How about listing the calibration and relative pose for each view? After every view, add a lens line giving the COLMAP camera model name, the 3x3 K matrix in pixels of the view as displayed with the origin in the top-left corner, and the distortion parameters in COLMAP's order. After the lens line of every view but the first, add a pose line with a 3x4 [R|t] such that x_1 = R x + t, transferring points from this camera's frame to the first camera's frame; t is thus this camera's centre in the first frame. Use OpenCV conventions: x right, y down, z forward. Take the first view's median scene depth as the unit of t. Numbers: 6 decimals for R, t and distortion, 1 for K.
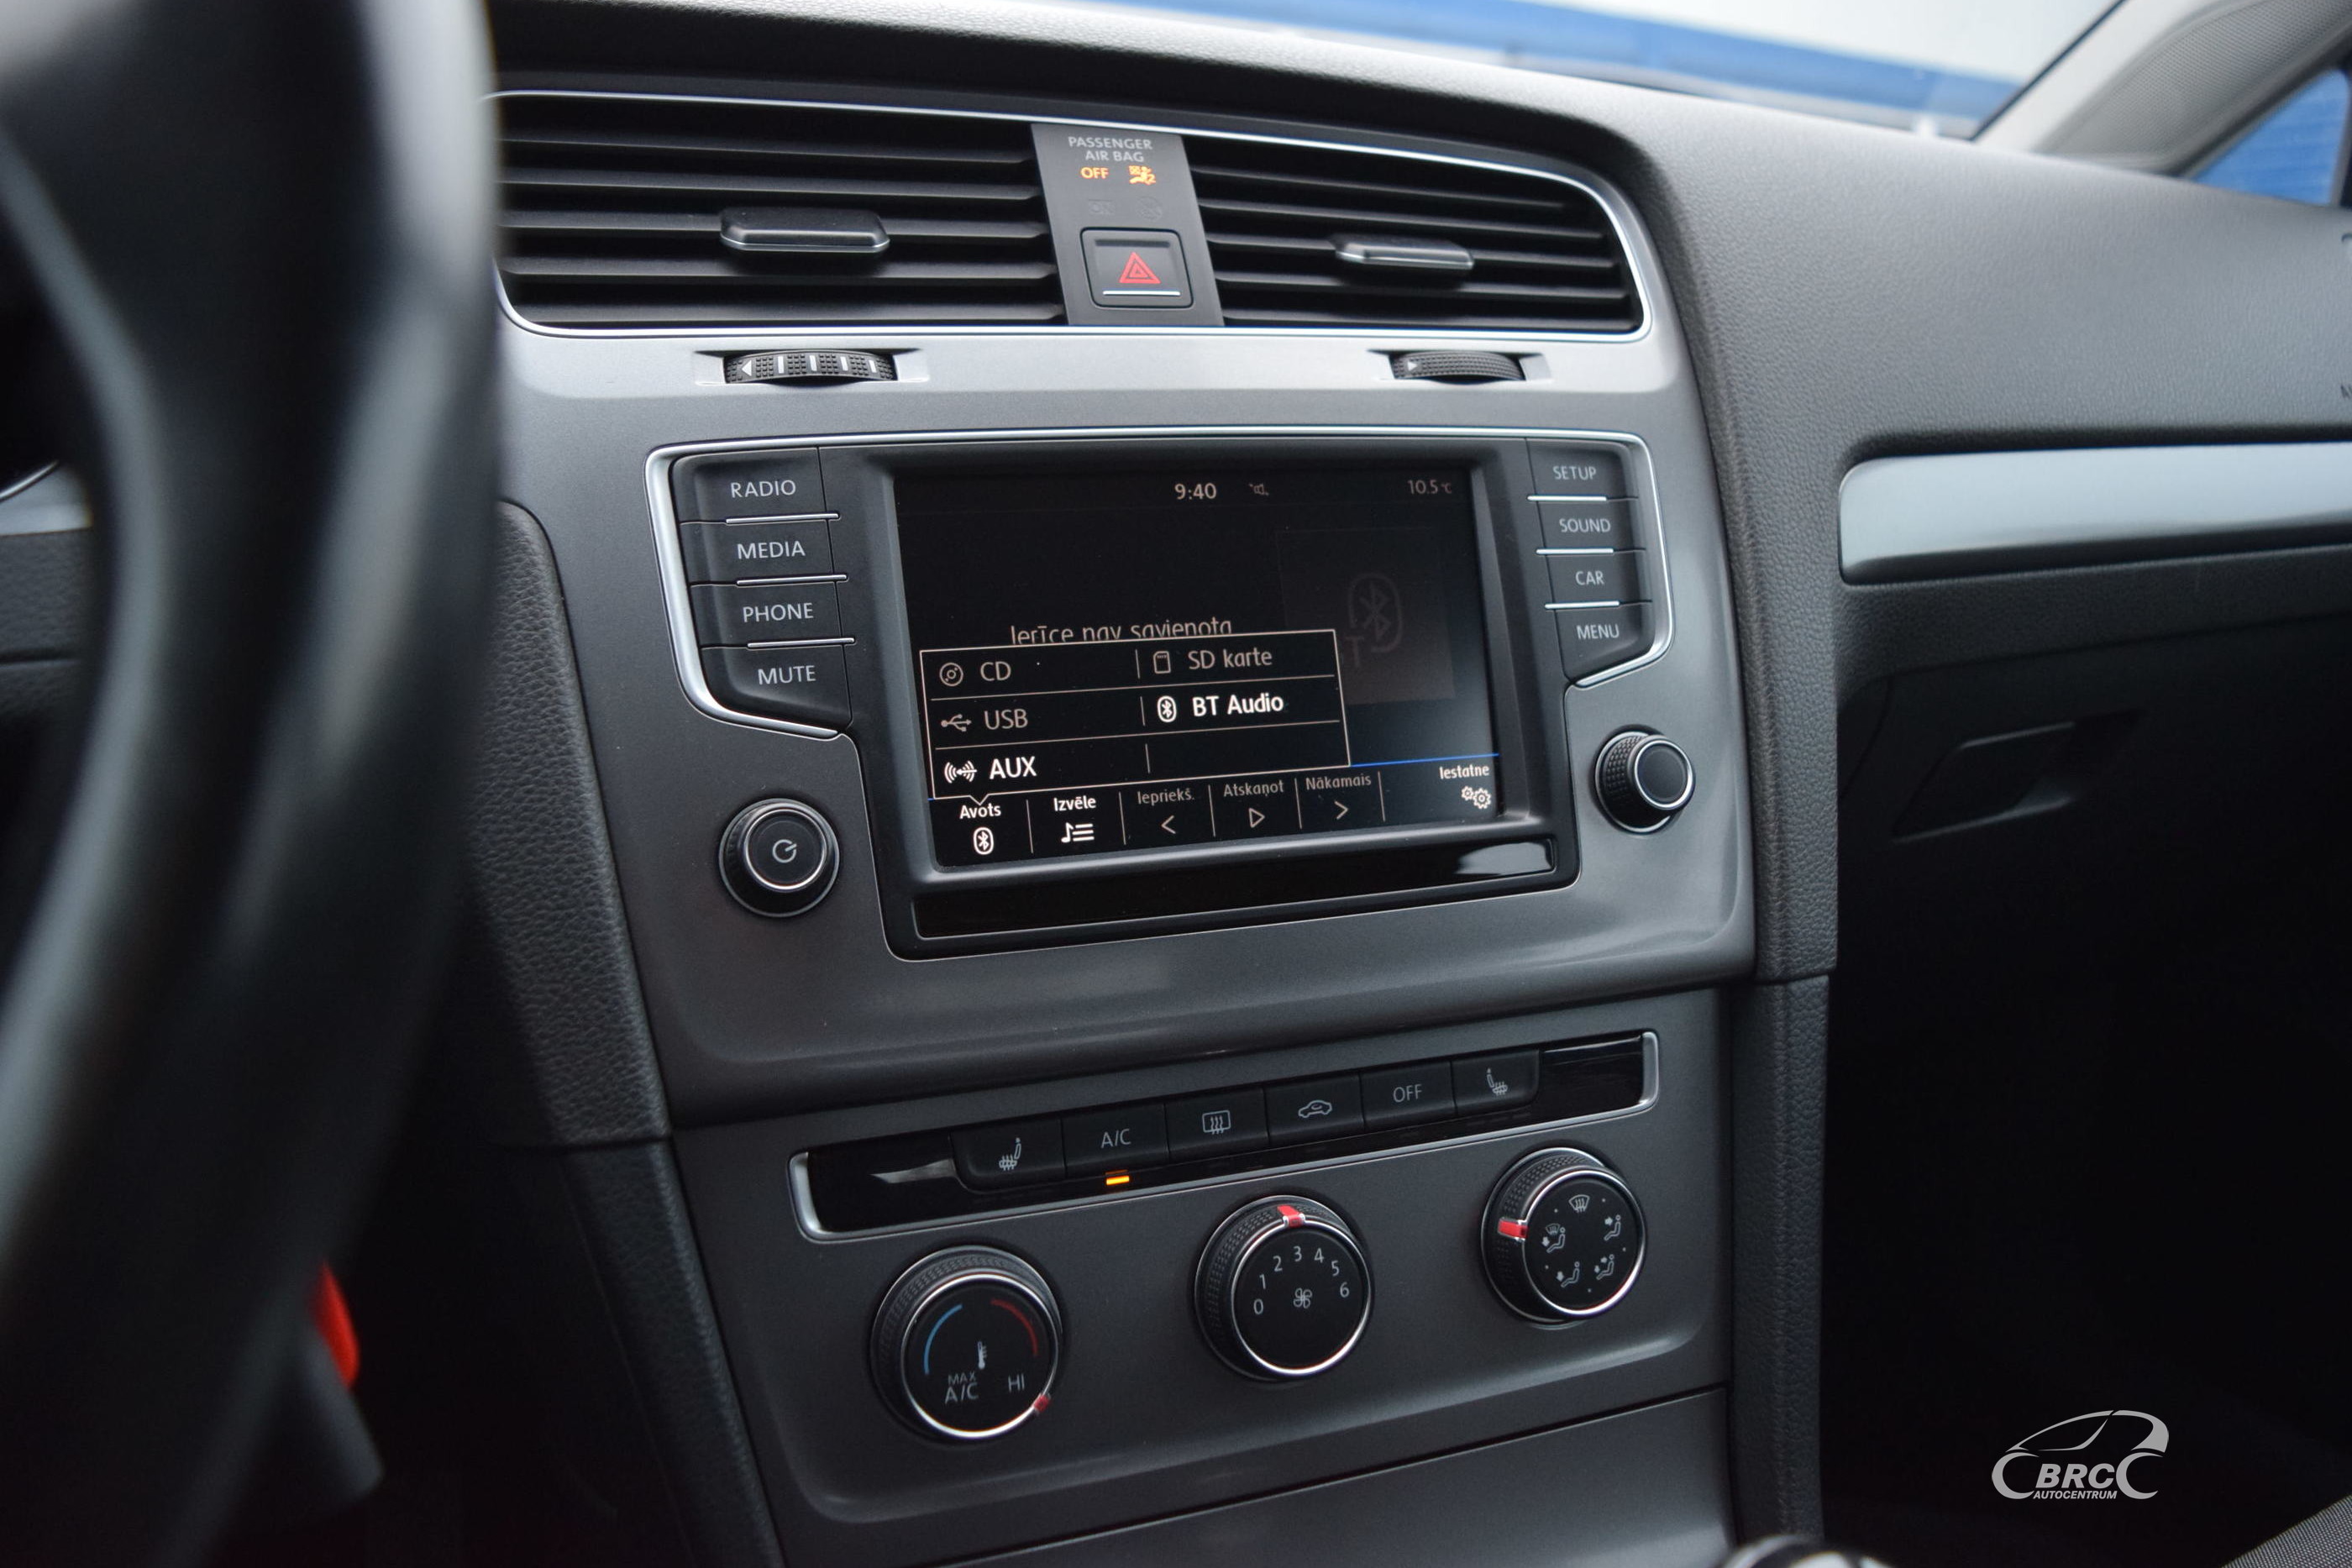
lens RADIAL K [[1793.7, 0, 1171.6], [0, 1793.7, 784.9], [0, 0, 1]] dist [-0.100326, 0.024491]
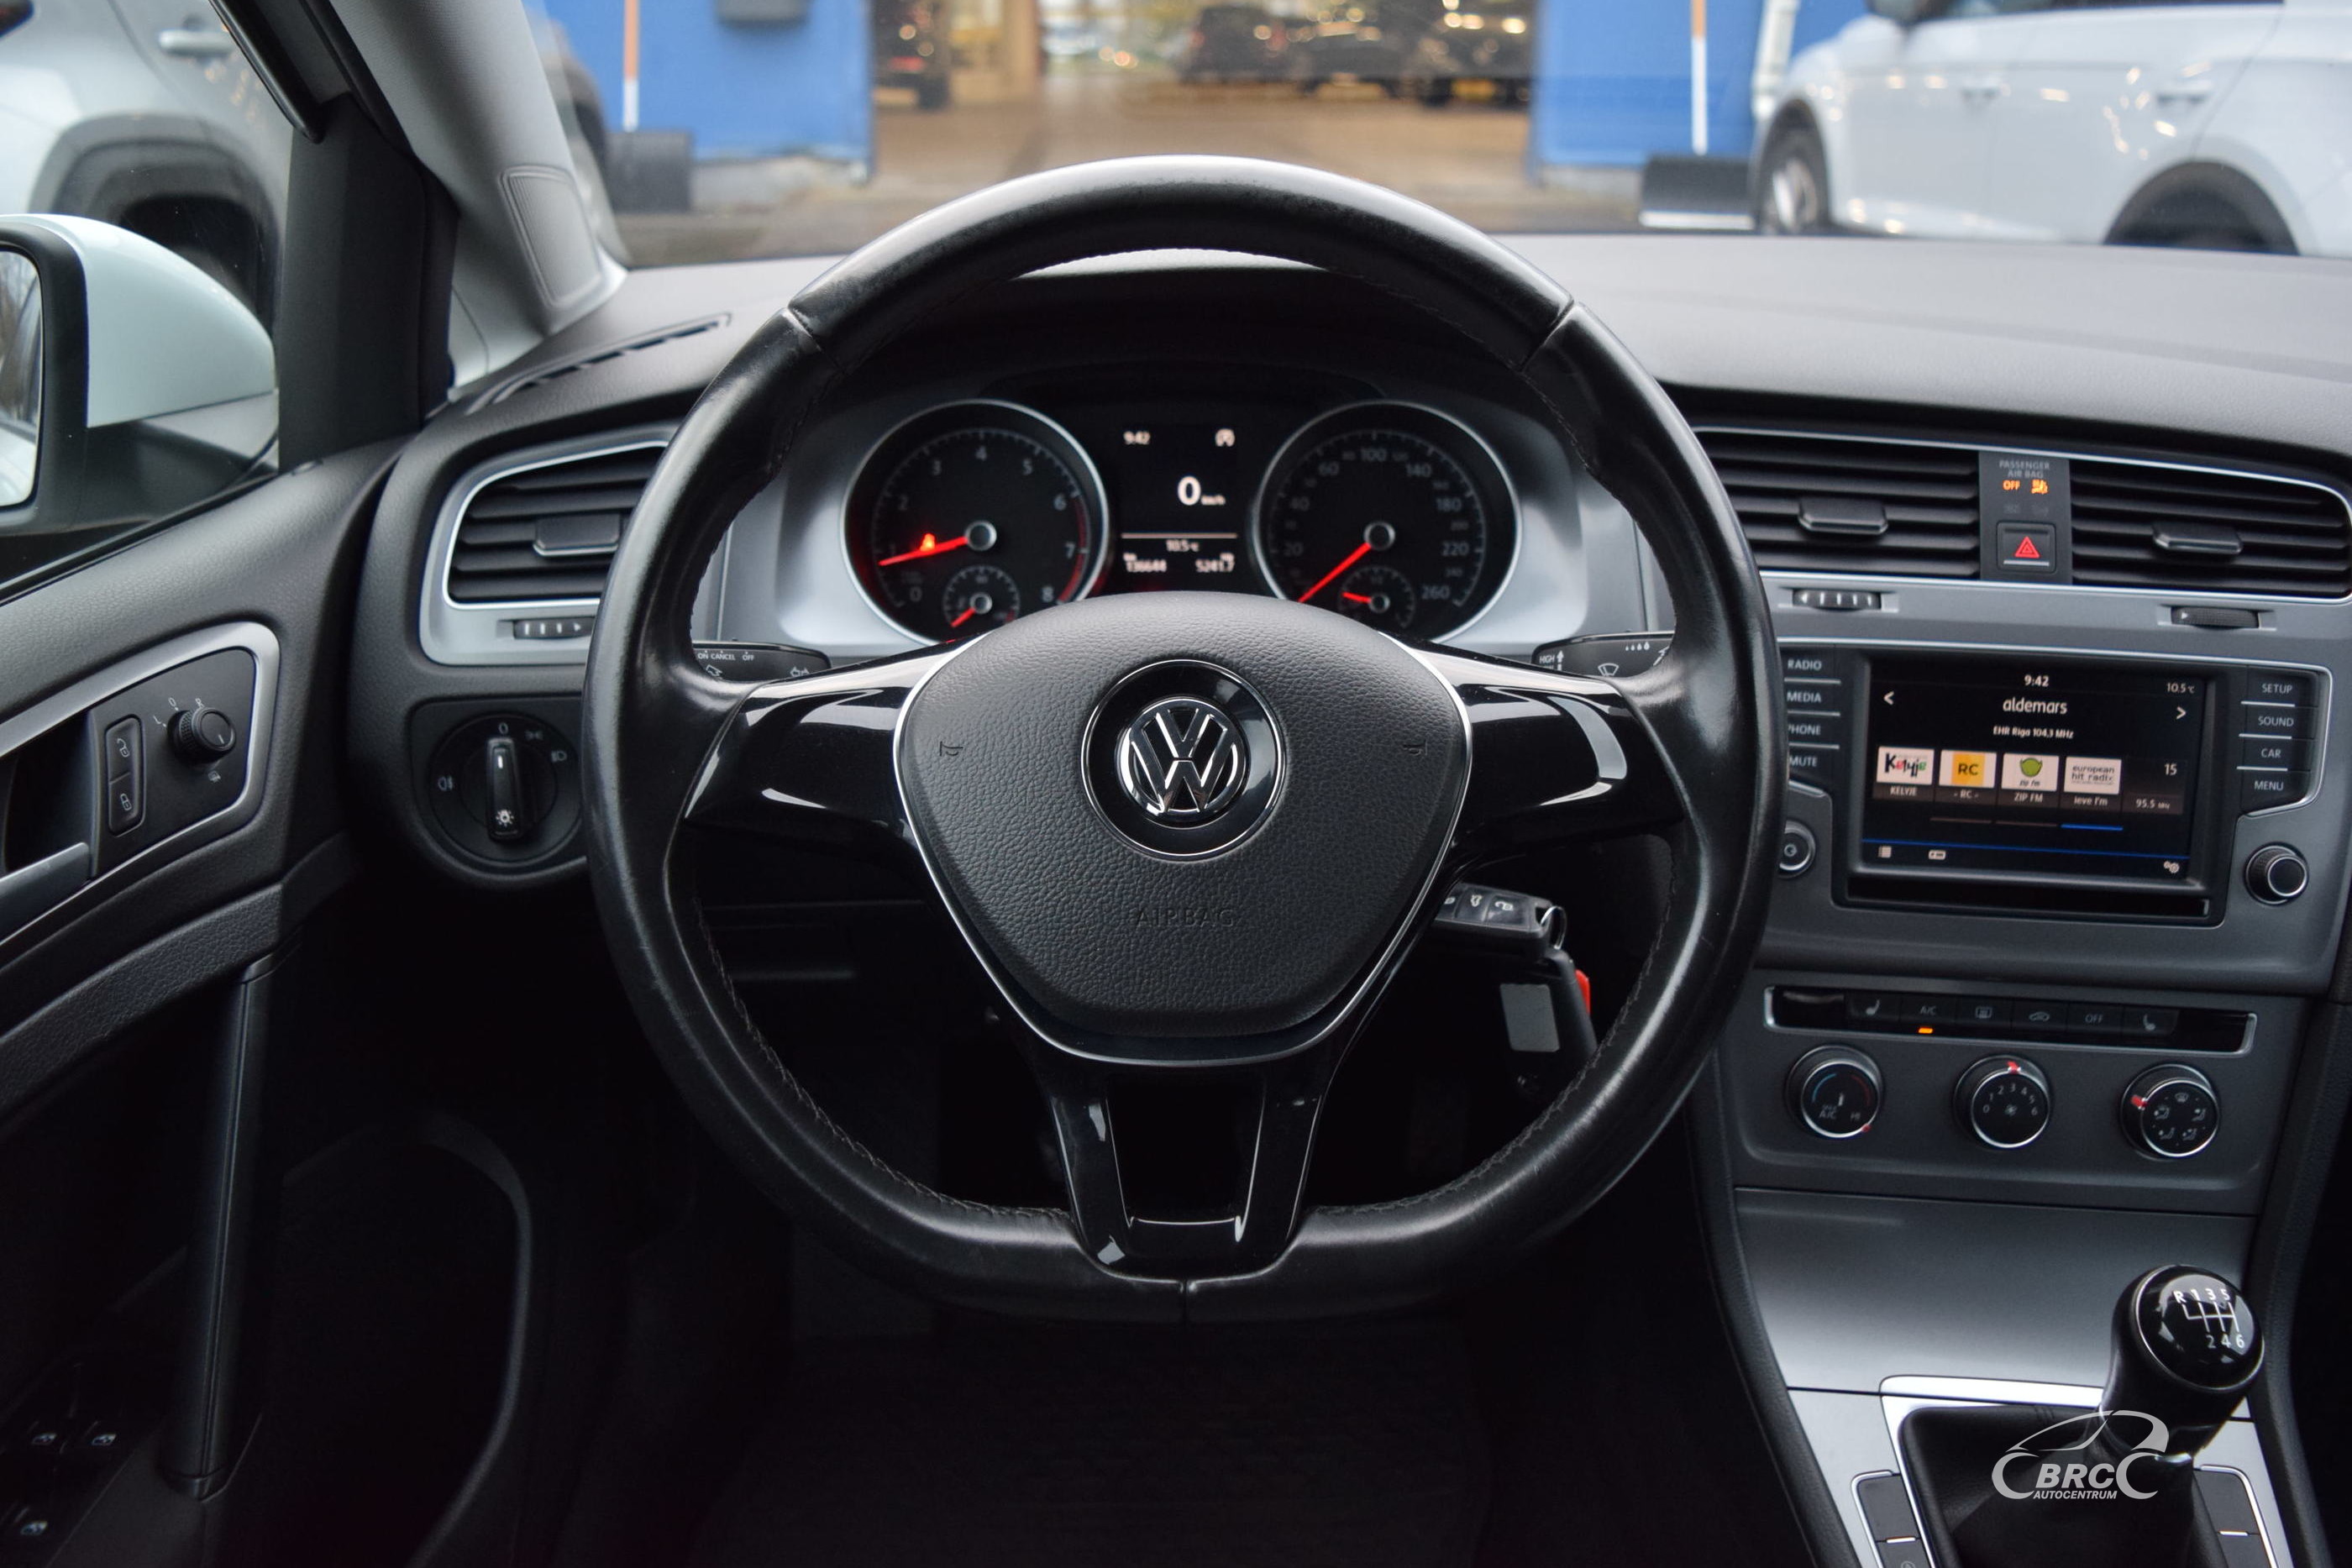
lens RADIAL K [[1793.7, 0, 1174.7], [0, 1793.7, 773.8], [0, 0, 1]] dist [-0.100326, 0.024491]
pose [[0.888065, 0.176551, -0.424465, 0.007776], [-0.104274, 0.976609, 0.188047, -0.315646], [0.447737, -0.122737, 0.885702, -0.998414]]
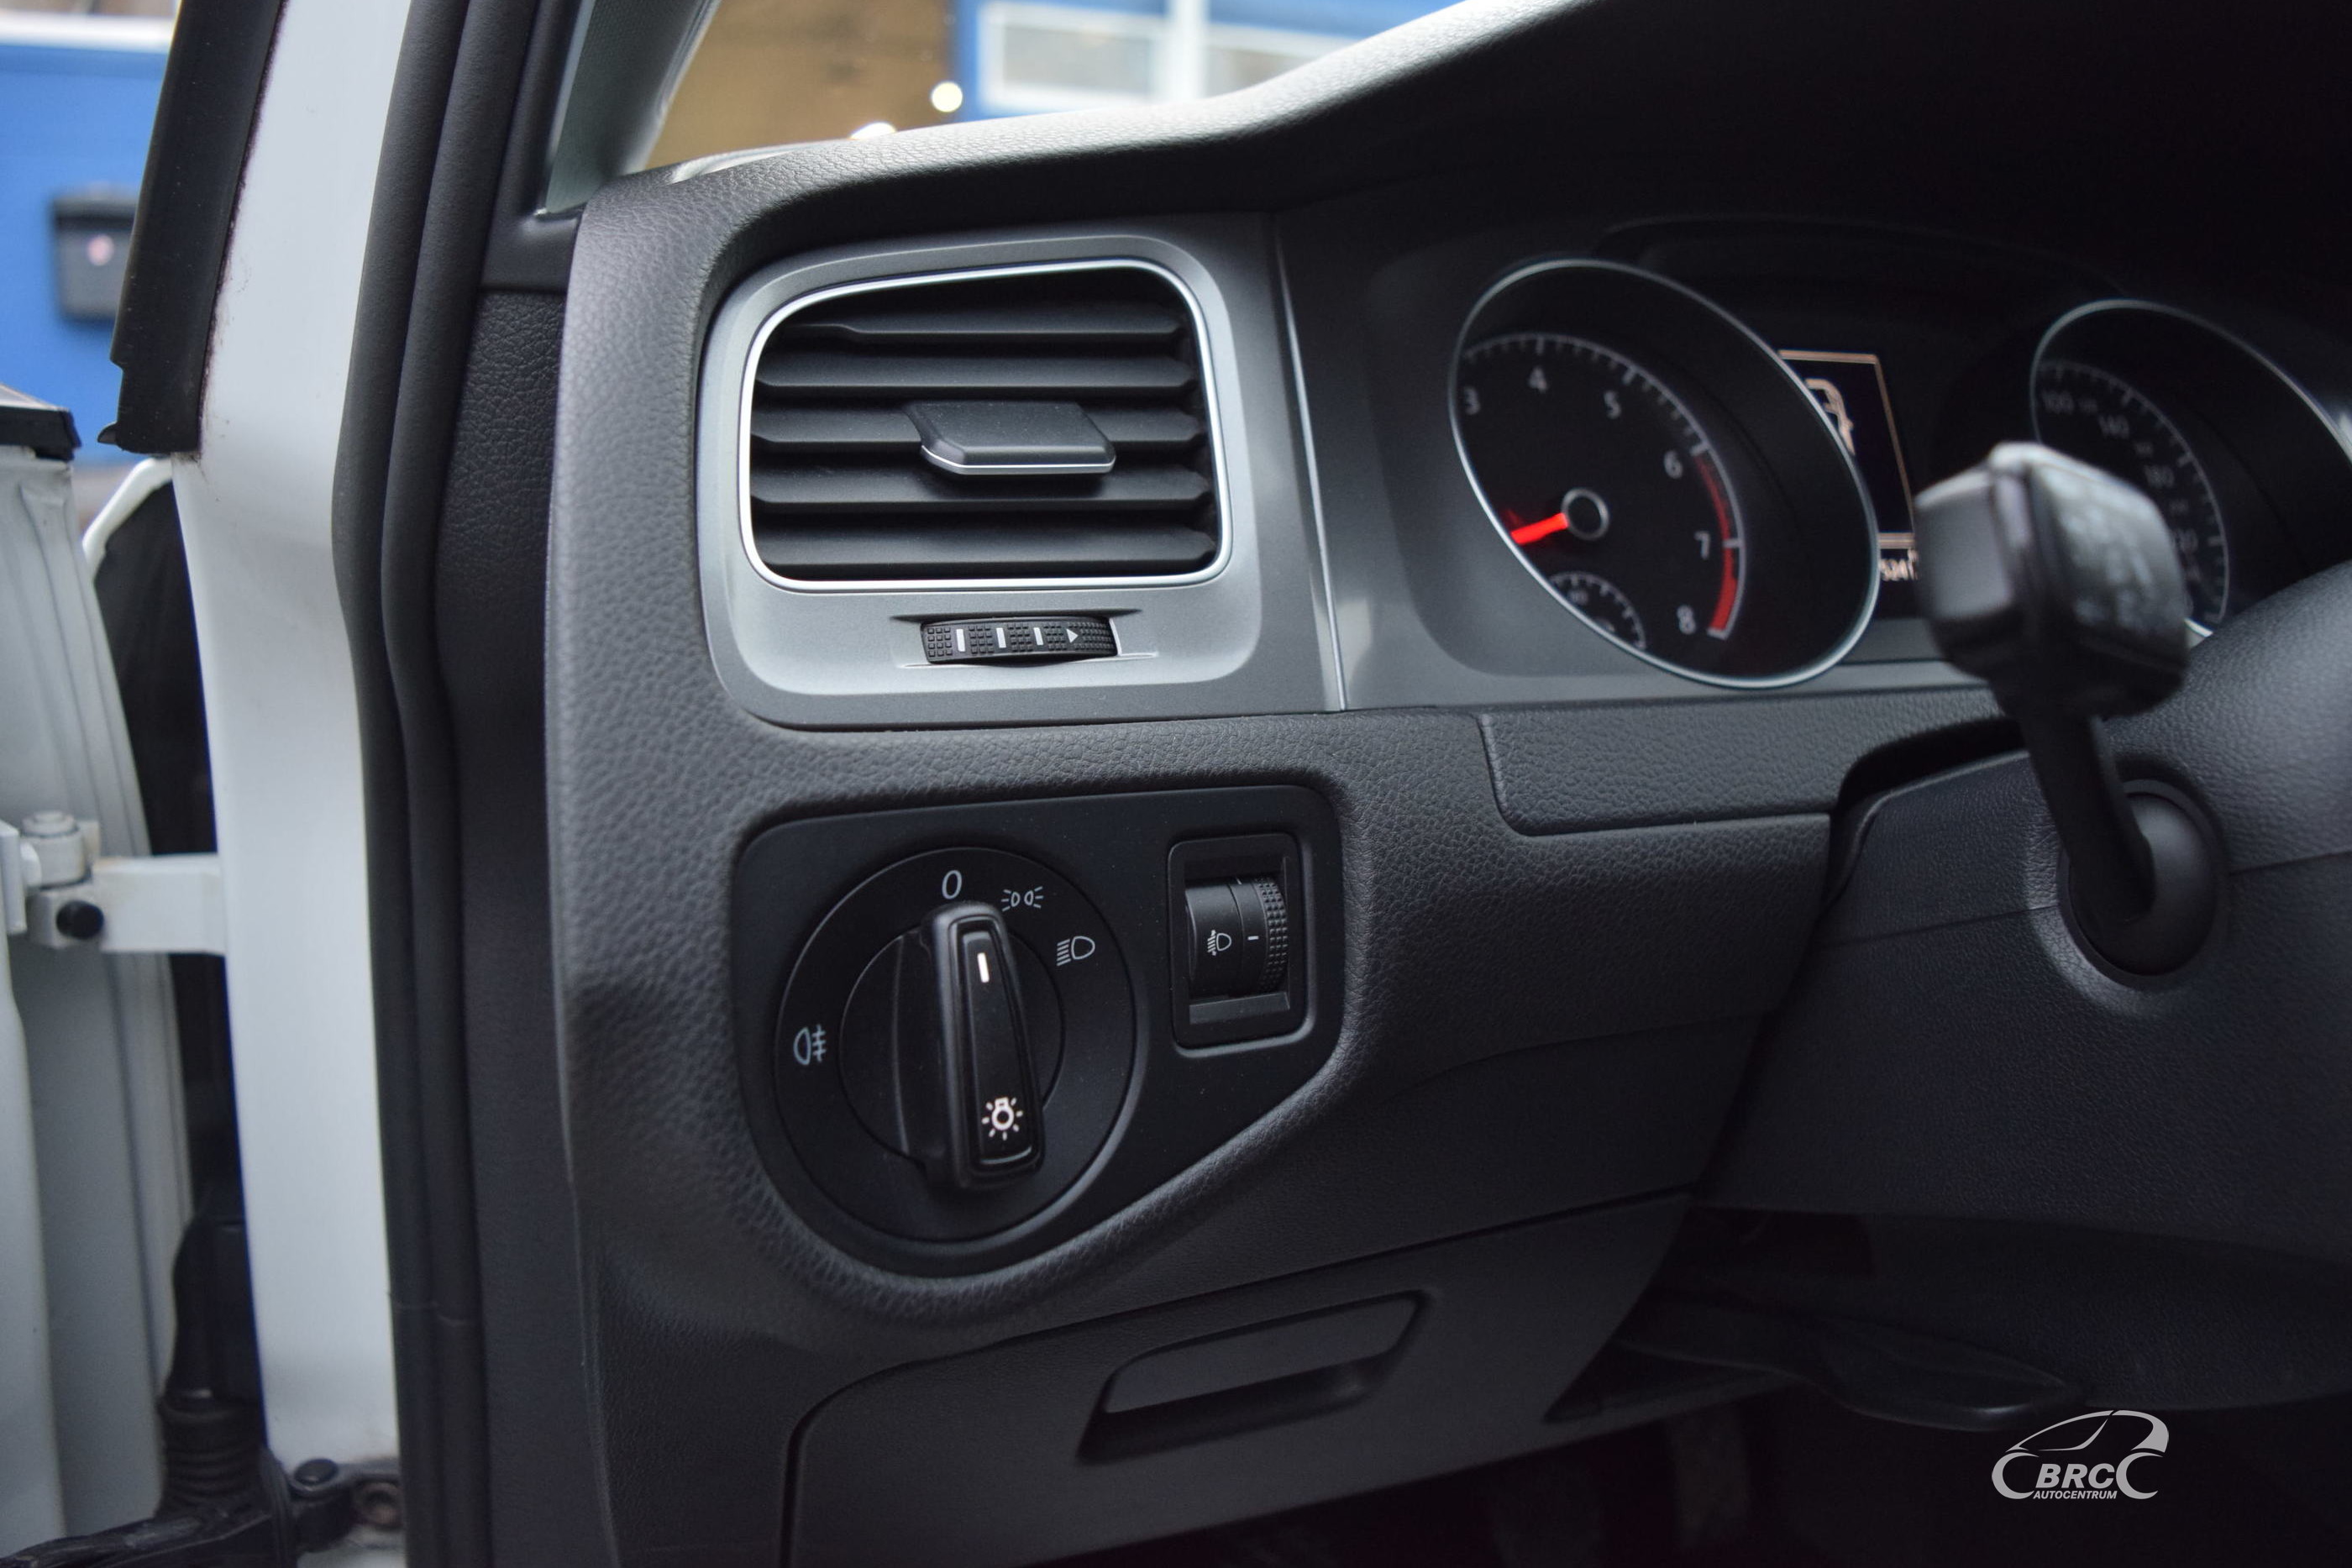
lens RADIAL K [[1793.7, 0, 1193.4], [0, 1793.7, 784.2], [0, 0, 1]] dist [-0.100326, 0.024491]
pose [[0.992491, 0.042926, -0.114541, -1.181772], [-0.044456, 0.998953, -0.010838, 0.008282], [0.113956, 0.015849, 0.993359, -0.394826]]
